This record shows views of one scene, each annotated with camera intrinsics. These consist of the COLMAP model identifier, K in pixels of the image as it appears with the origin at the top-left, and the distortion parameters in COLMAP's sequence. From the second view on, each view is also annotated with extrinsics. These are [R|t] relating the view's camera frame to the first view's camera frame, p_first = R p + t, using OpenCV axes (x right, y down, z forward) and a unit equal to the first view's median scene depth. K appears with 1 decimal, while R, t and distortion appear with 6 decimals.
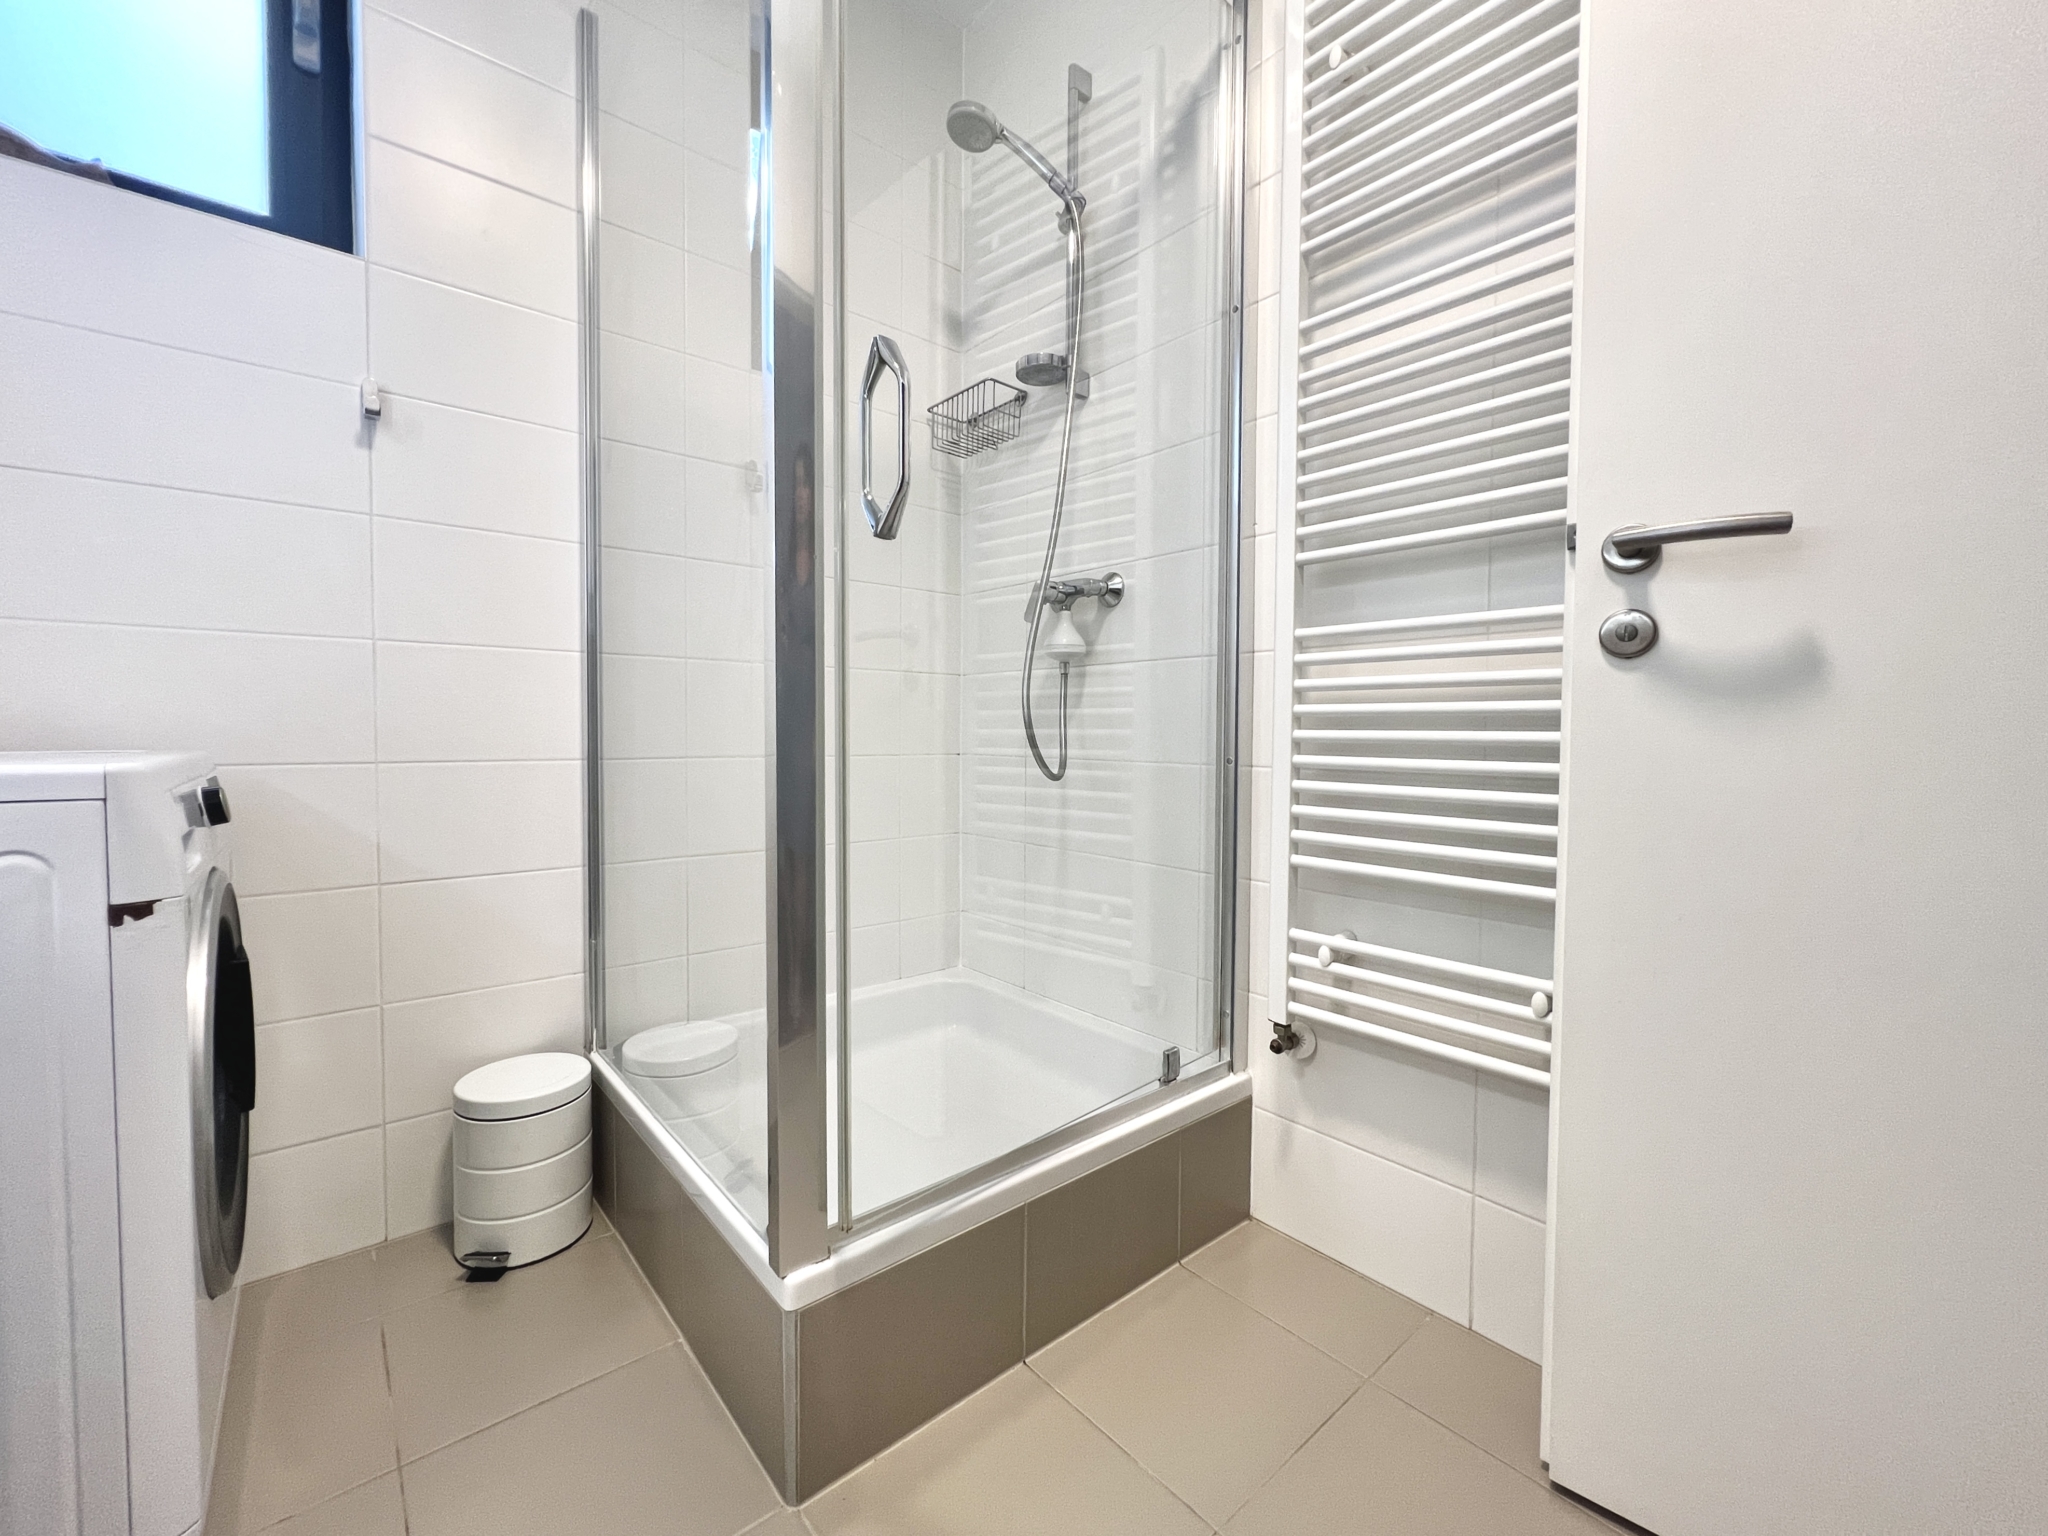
lens RADIAL K [[824.8, 0, 1024.0], [0, 824.8, 760.2], [0, 0, 1]] dist [-0.007939, 0.002196]
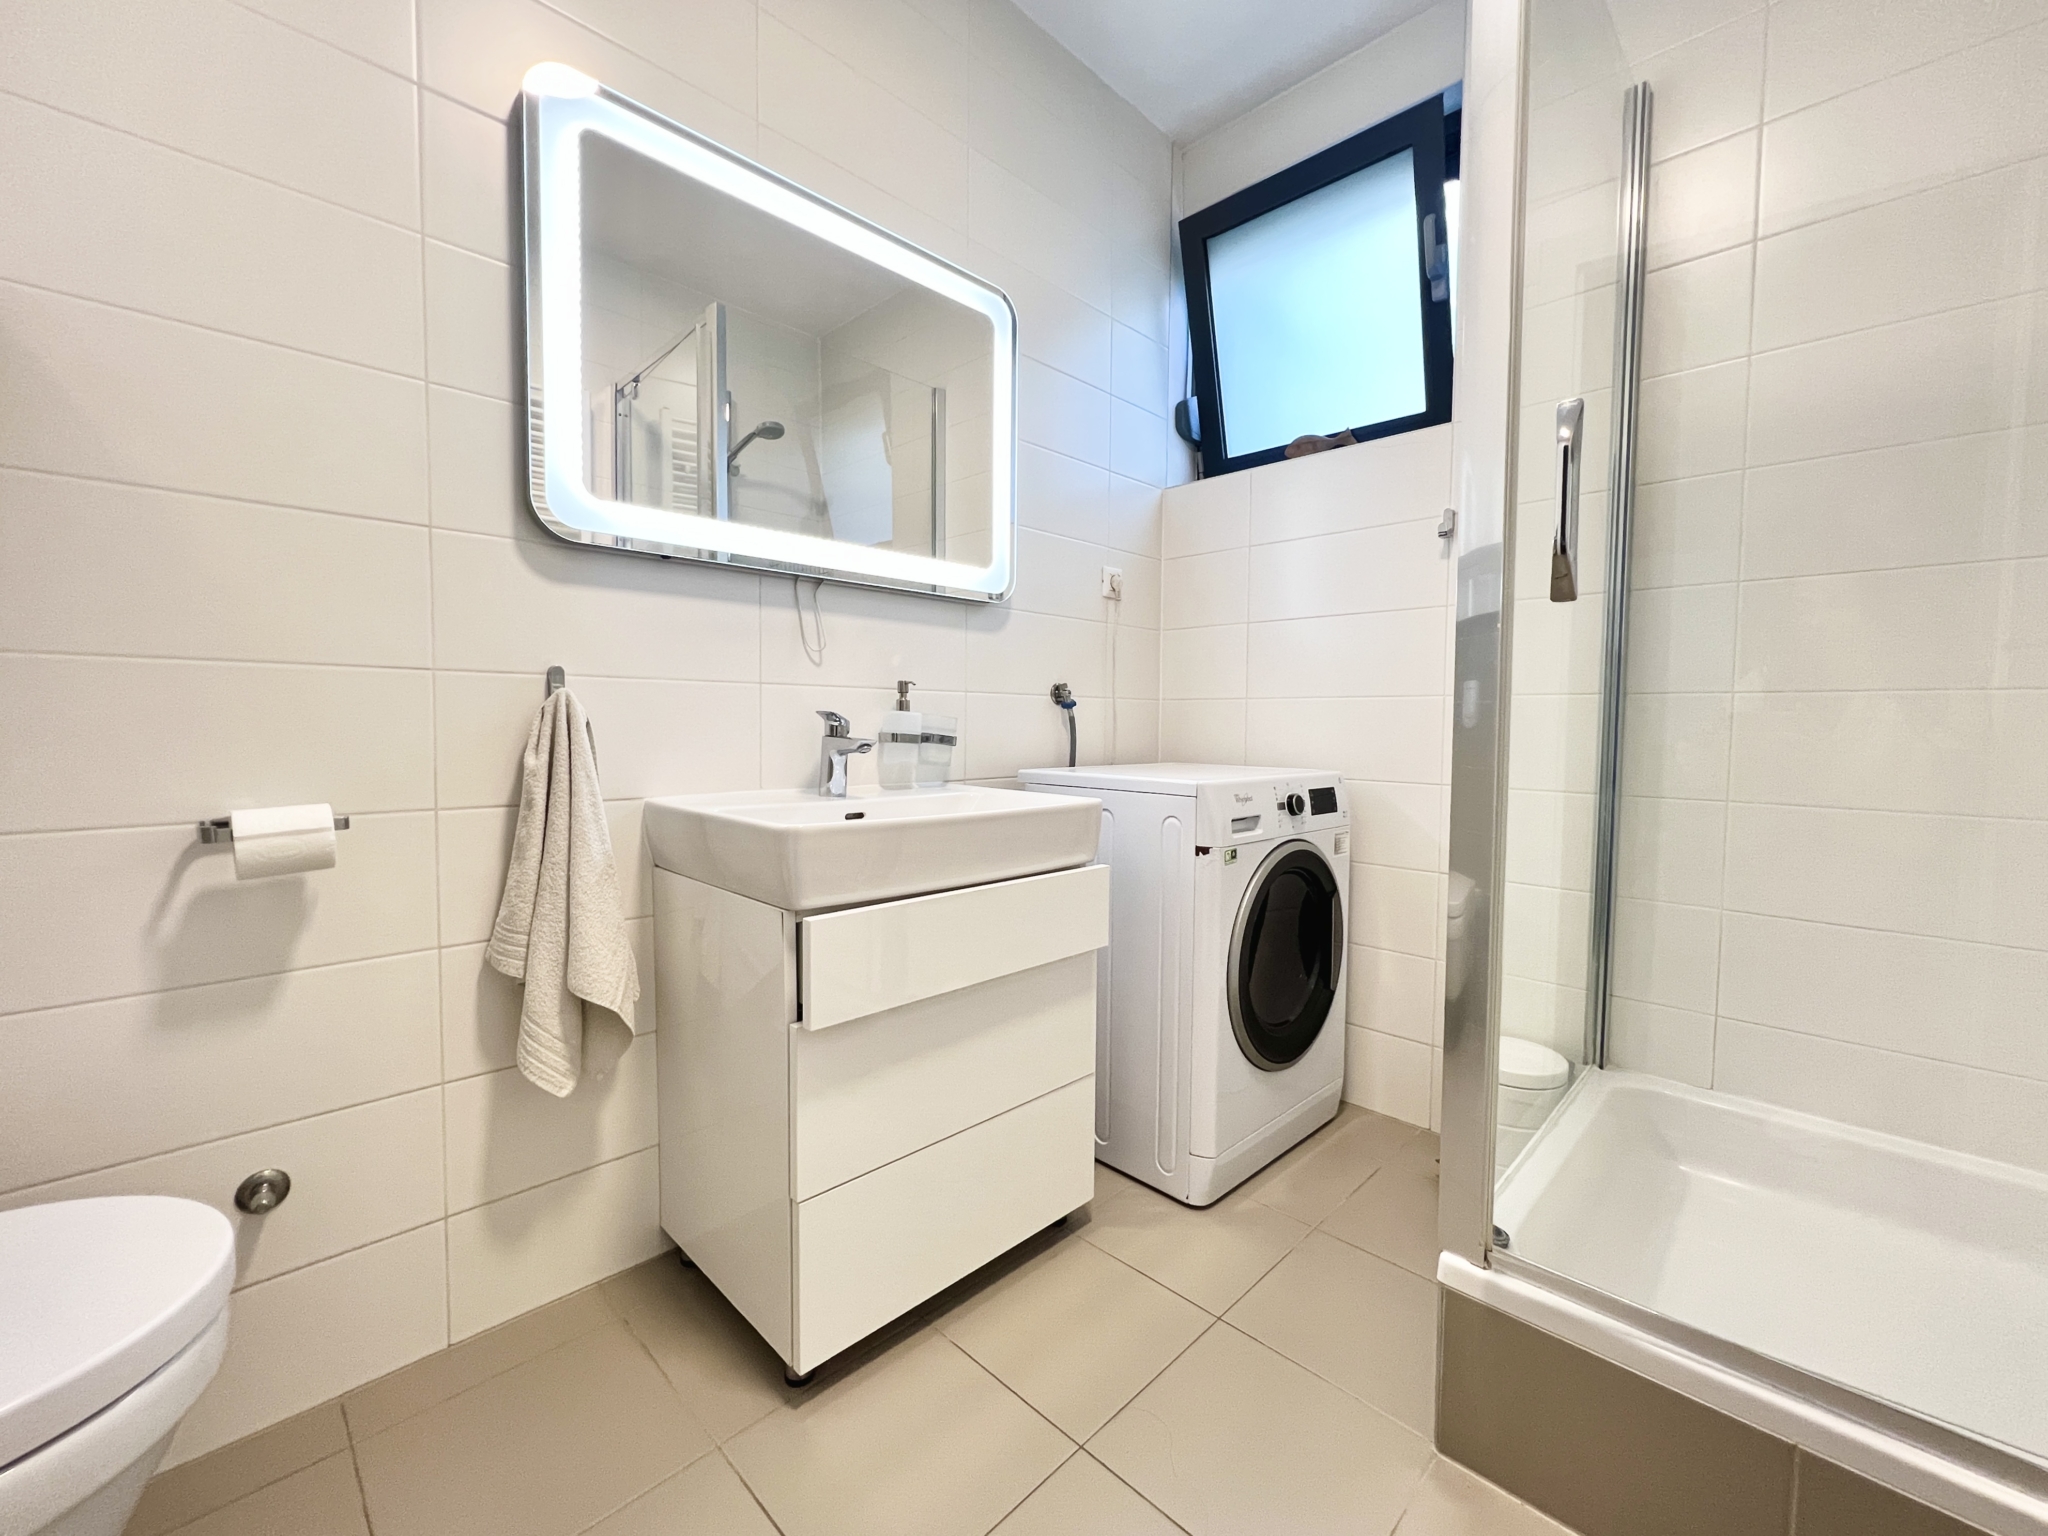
lens RADIAL K [[824.8, 0, 1024.0], [0, 824.8, 760.2], [0, 0, 1]] dist [-0.007939, 0.002196]
pose [[0.082596, 0.042040, -0.995696, 0.803055], [-0.044425, 0.998272, 0.038463, -0.089753], [0.995592, 0.041057, 0.084321, 0.280370]]
